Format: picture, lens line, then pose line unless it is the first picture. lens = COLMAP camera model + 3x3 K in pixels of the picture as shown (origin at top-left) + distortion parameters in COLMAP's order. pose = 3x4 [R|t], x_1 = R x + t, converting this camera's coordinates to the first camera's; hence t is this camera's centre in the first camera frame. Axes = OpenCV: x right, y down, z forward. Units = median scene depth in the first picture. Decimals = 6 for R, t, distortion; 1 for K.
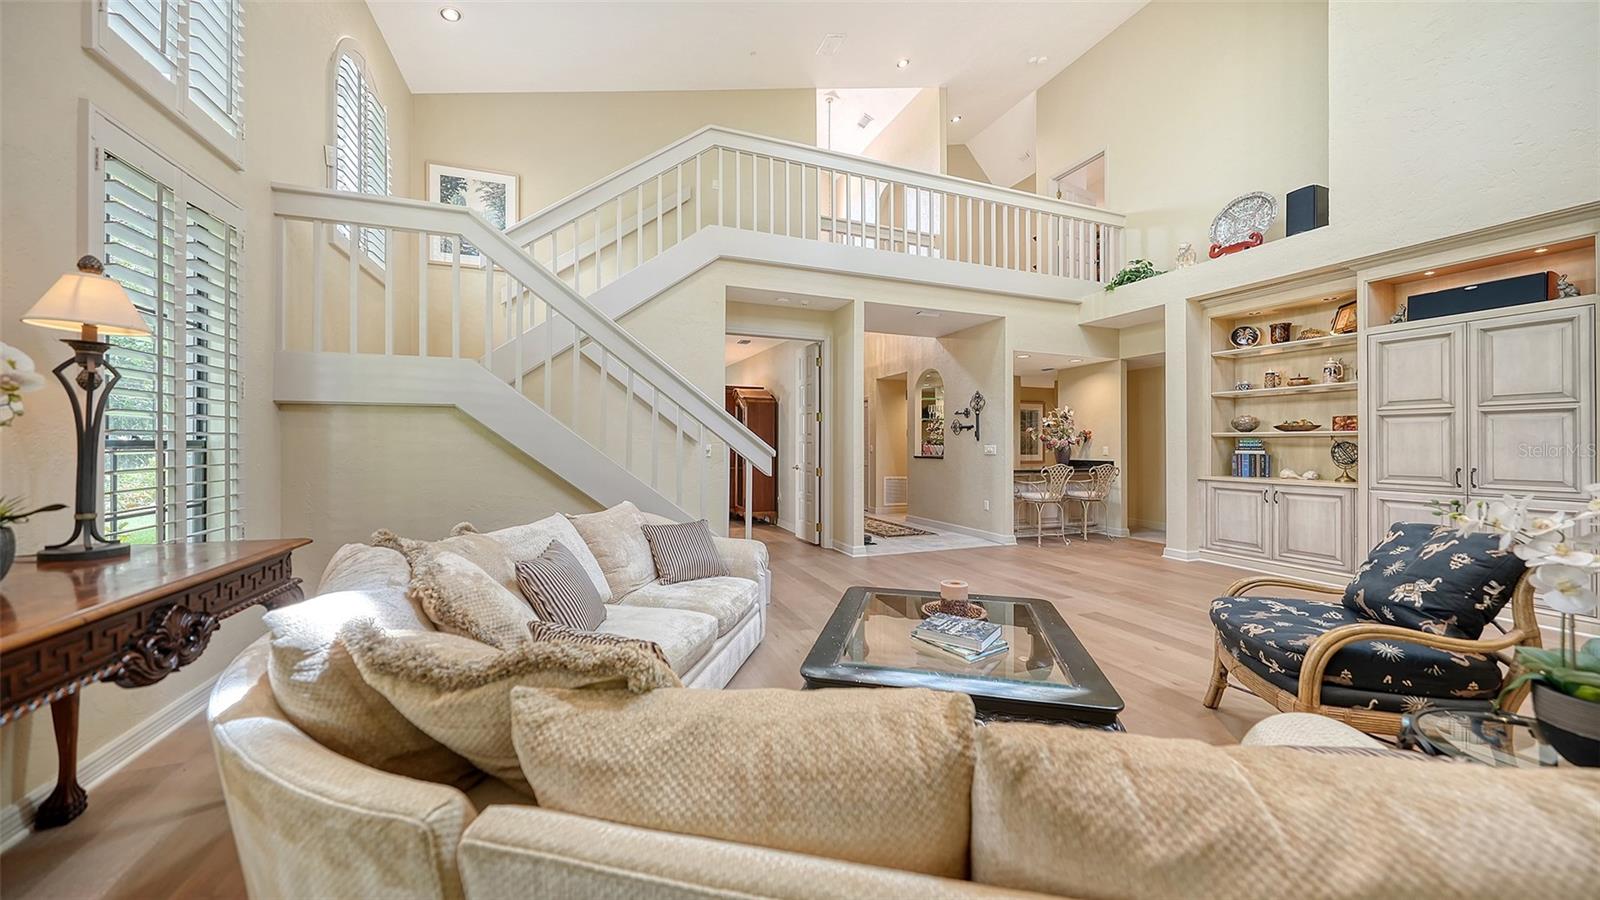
lens RADIAL K [[558.0, 0, 797.6], [0, 558.0, 440.9], [0, 0, 1]] dist [-0.000762, -0.001367]
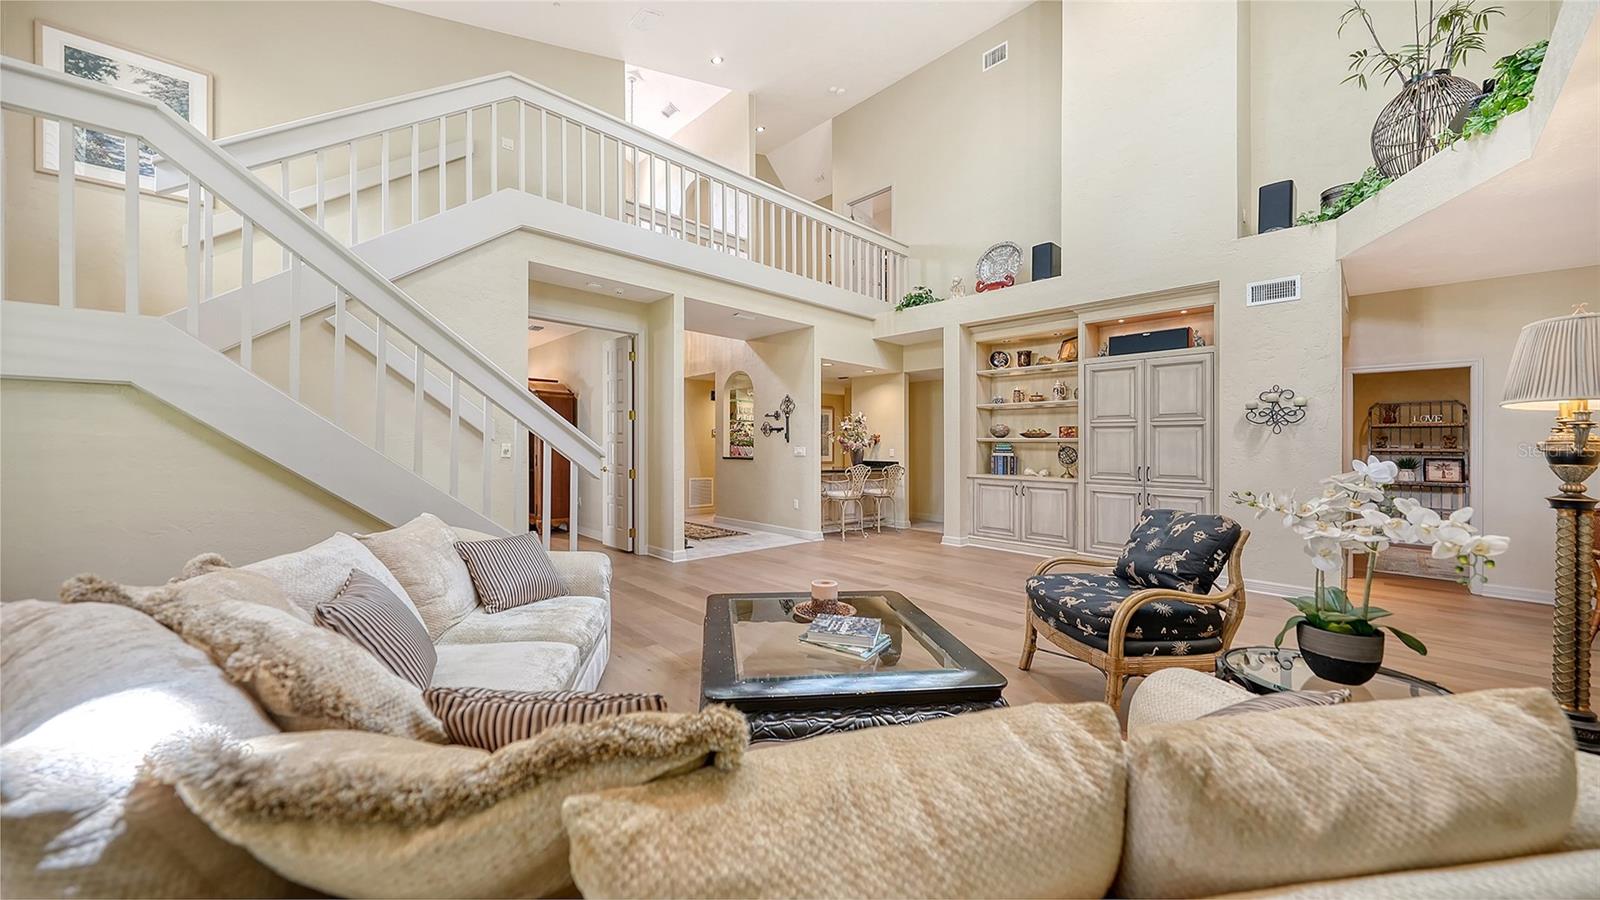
lens RADIAL K [[558.0, 0, 792.6], [0, 558.0, 445.2], [0, 0, 1]] dist [-0.000762, -0.001367]
pose [[0.928333, 0.009605, 0.371626, -0.099936], [-0.011946, 0.999921, 0.003998, 0.000962], [-0.371558, -0.008151, 0.928374, 0.053425]]
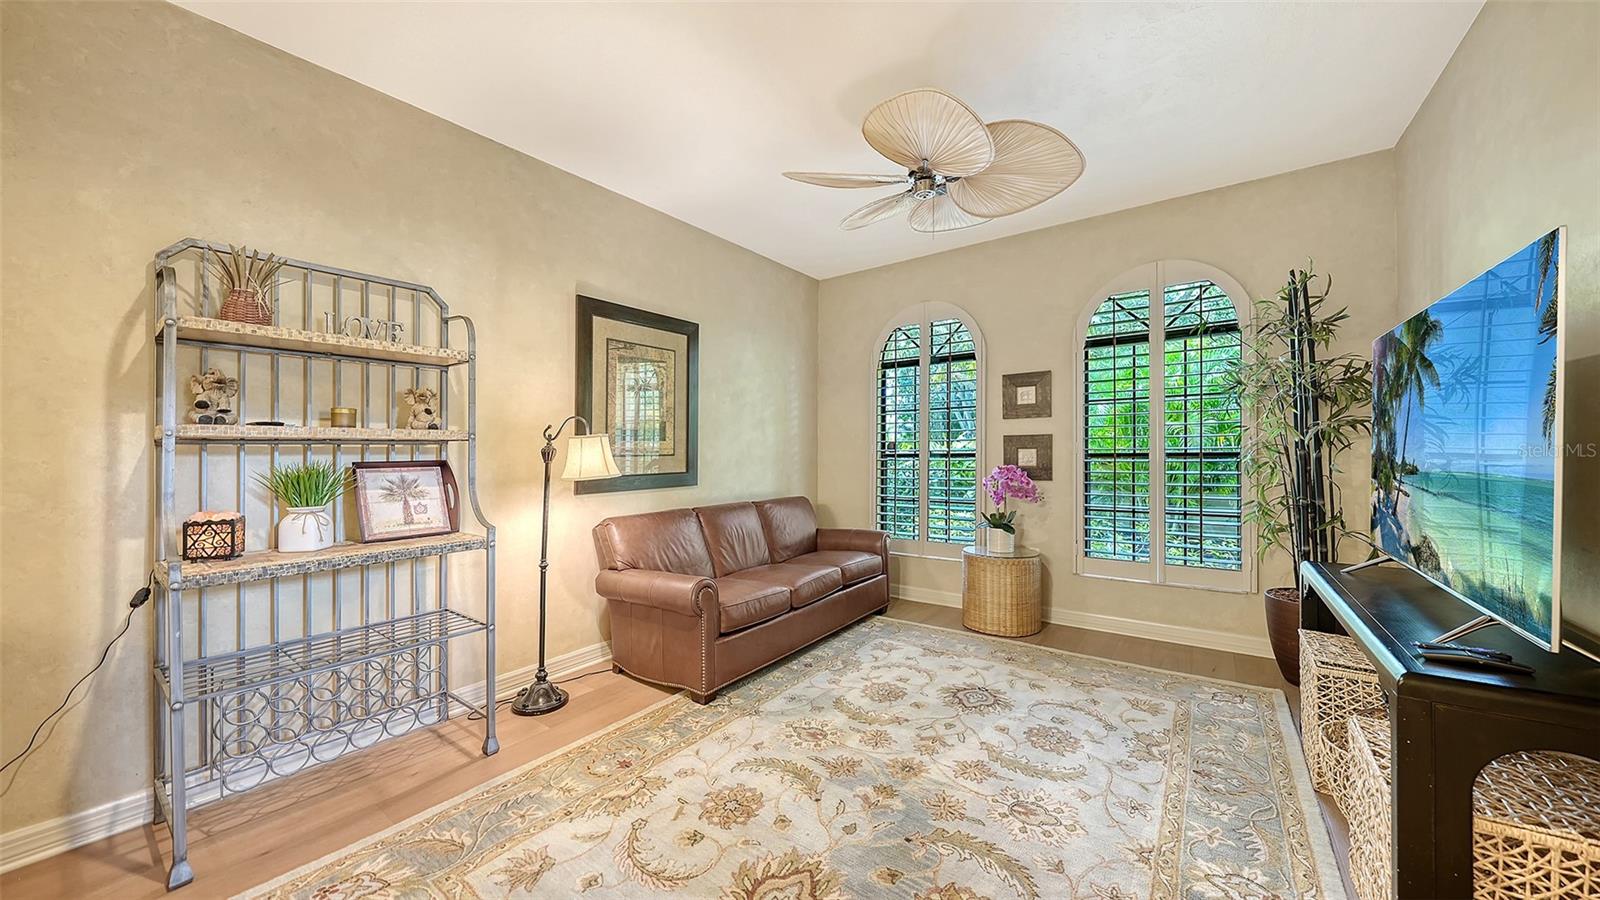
lens RADIAL K [[558.0, 0, 781.0], [0, 558.0, 444.4], [0, 0, 1]] dist [-0.000762, -0.001367]
pose [[-0.529087, 0.010517, 0.848502, 1.864821], [-0.001293, 0.999912, -0.013199, 0.015305], [-0.848566, -0.008081, -0.529027, 0.928135]]
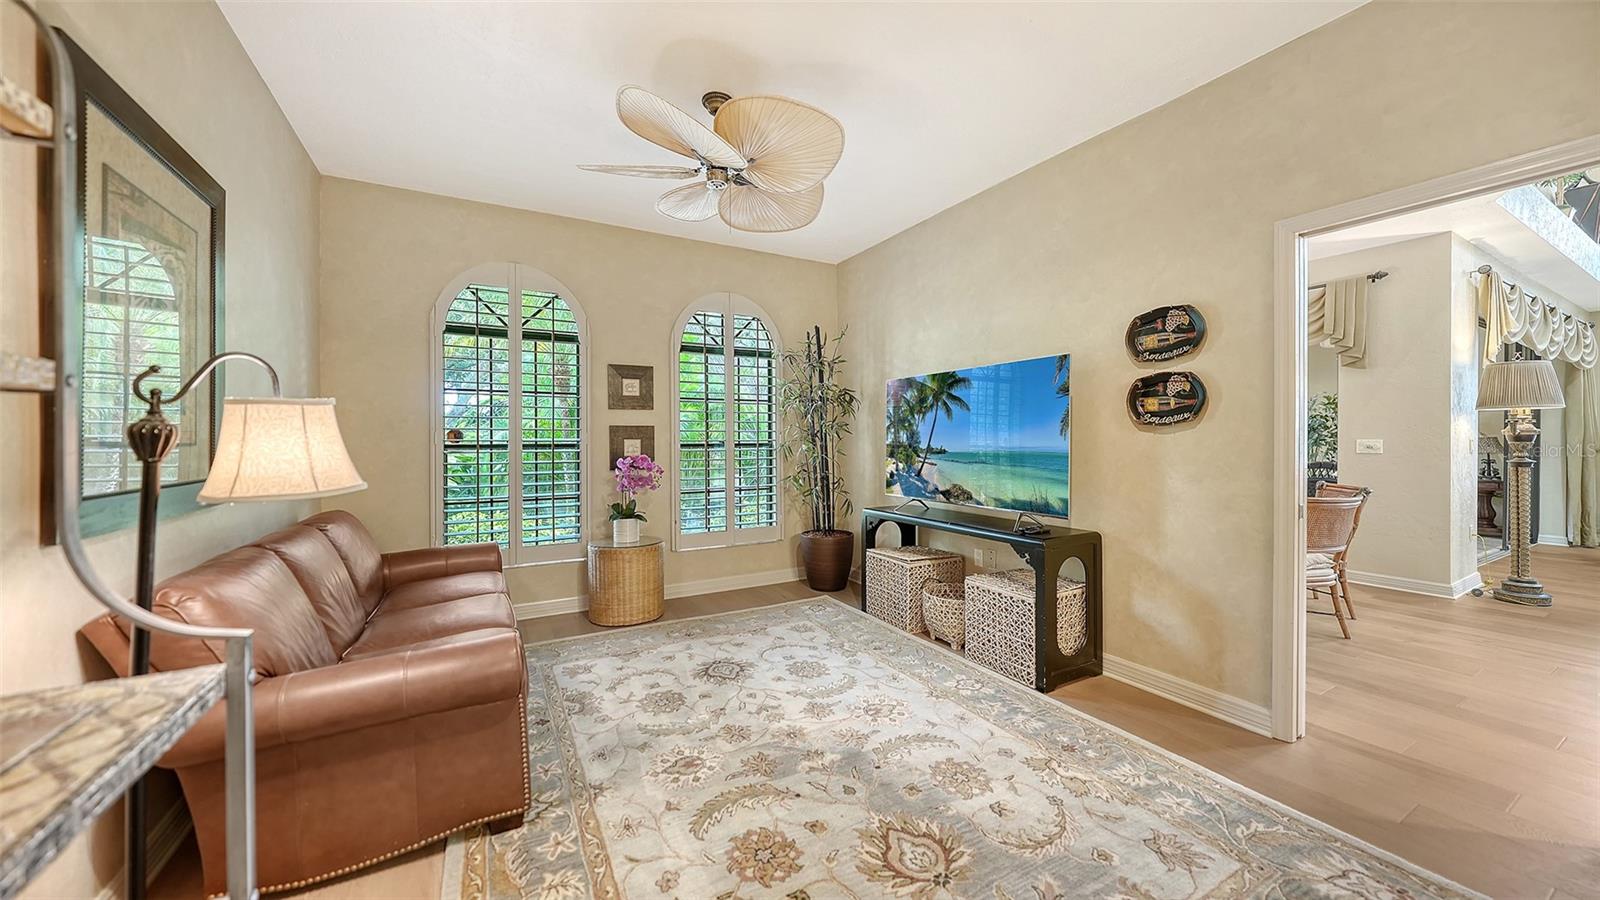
lens RADIAL K [[572.8, 0, 806.6], [0, 572.8, 447.7], [0, 0, 1]] dist [-0.007029, 0.000071]
pose [[-0.988517, -0.001437, -0.151106, 2.322009], [-0.001951, 0.999993, 0.003254, 0.020548], [0.151100, 0.003512, -0.988512, 1.119639]]
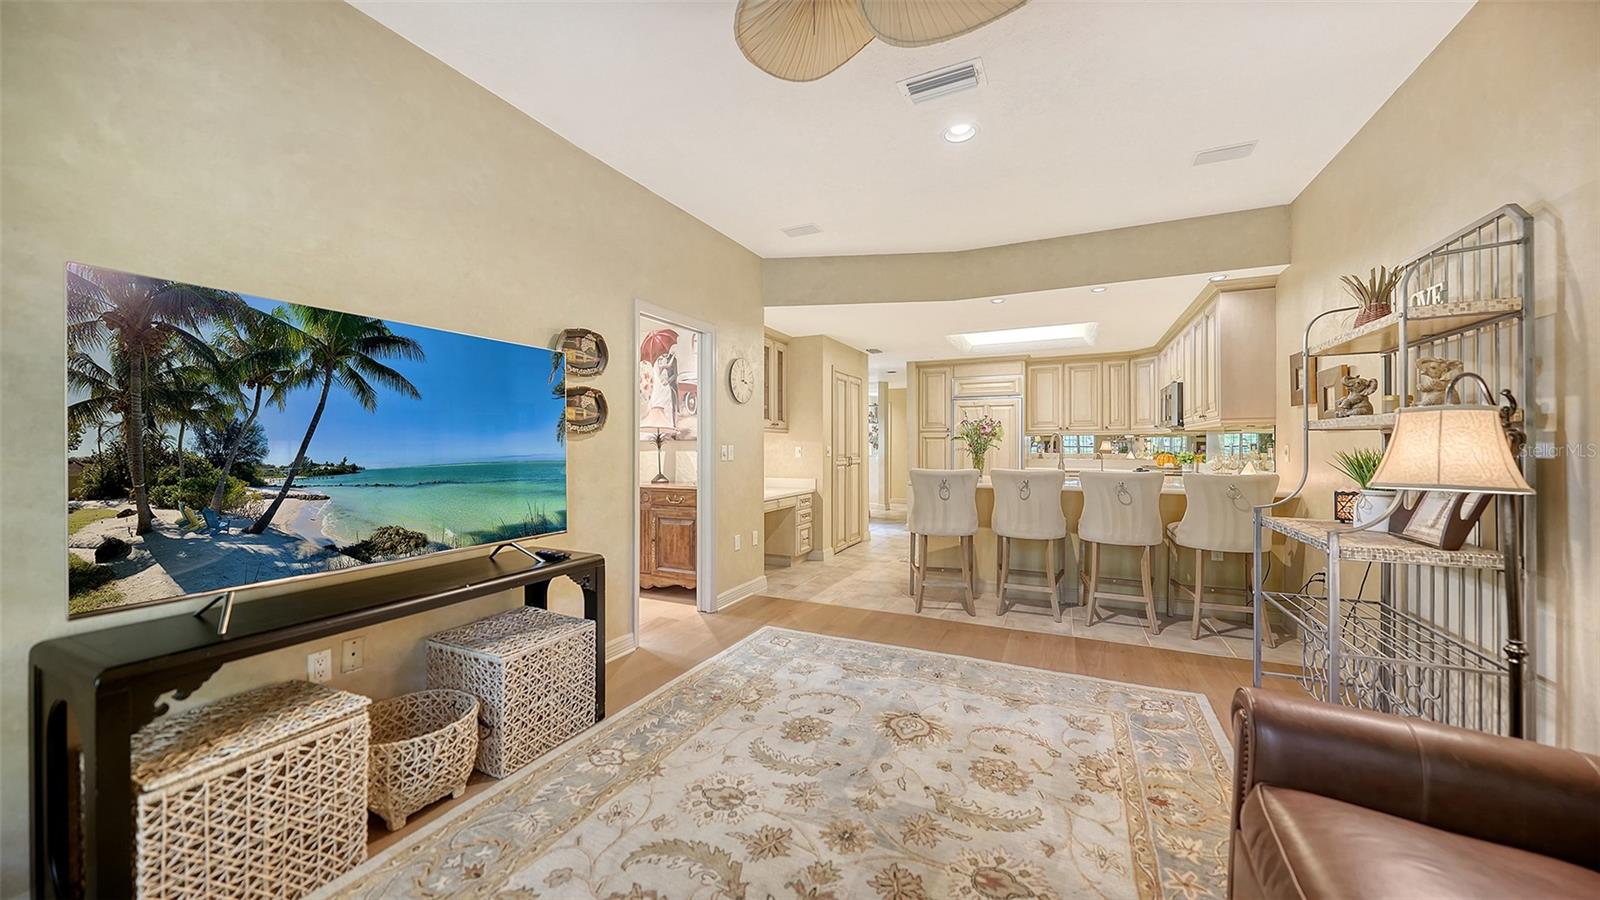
lens RADIAL K [[572.8, 0, 782.8], [0, 572.8, 441.2], [0, 0, 1]] dist [-0.007029, 0.000071]
pose [[0.678374, -0.009697, -0.734653, 2.539557], [0.010951, 0.999935, -0.003087, 0.011834], [0.734635, -0.005951, 0.678436, 0.218902]]
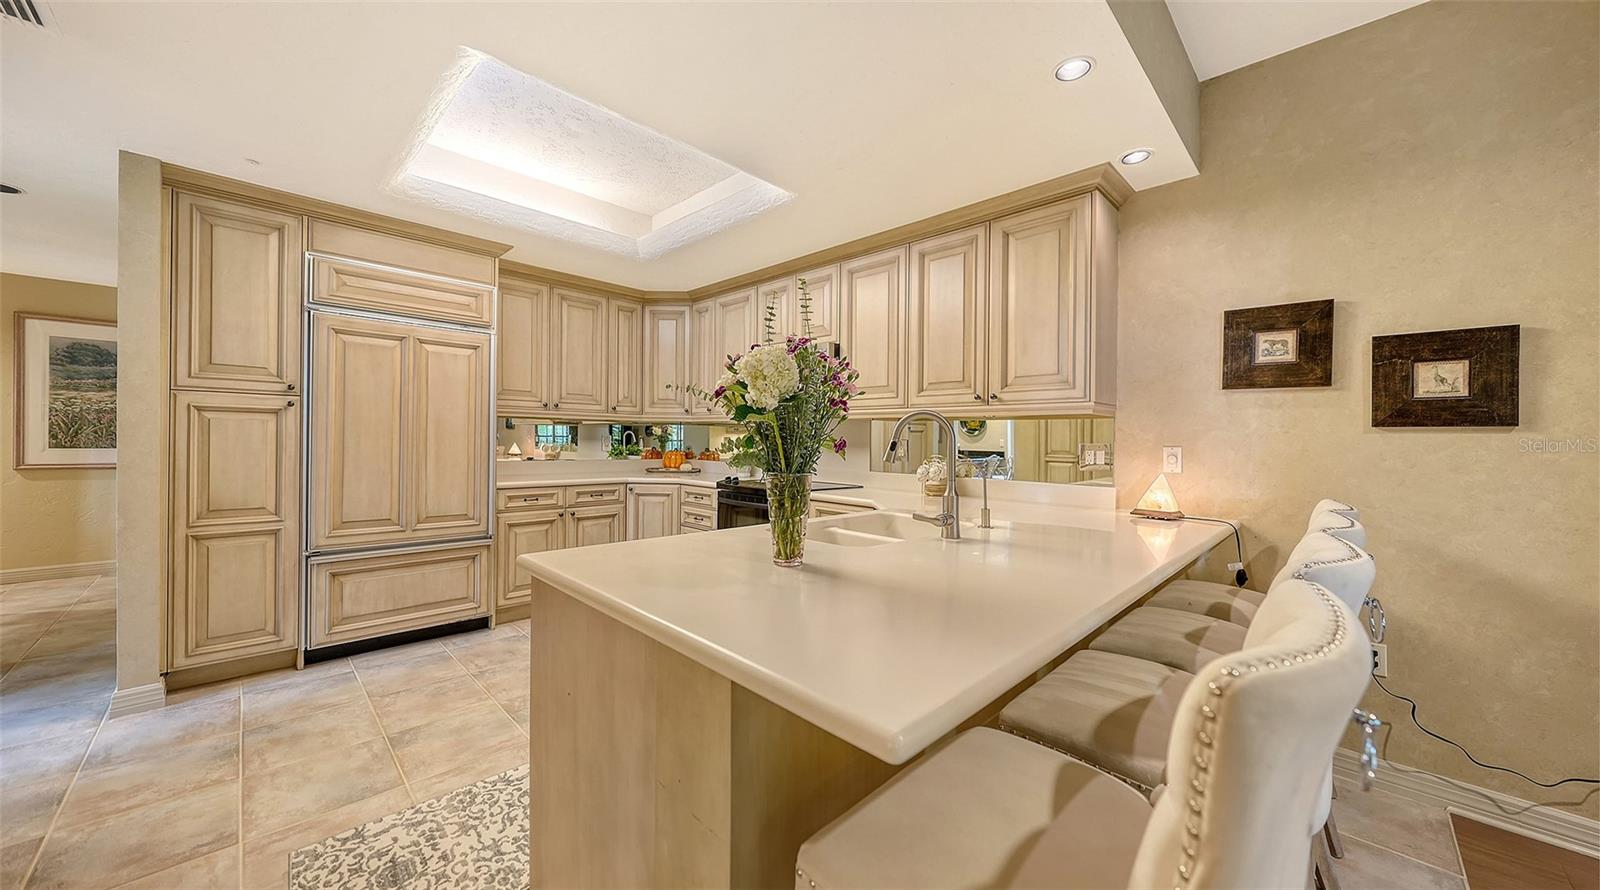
lens RADIAL K [[558.0, 0, 767.2], [0, 558.0, 442.2], [0, 0, 1]] dist [-0.000762, -0.001367]
pose [[0.924462, 0.011497, 0.381100, 1.771700], [-0.019979, 0.999633, 0.018310, 0.014173], [-0.380749, -0.024541, 0.924353, 1.095552]]
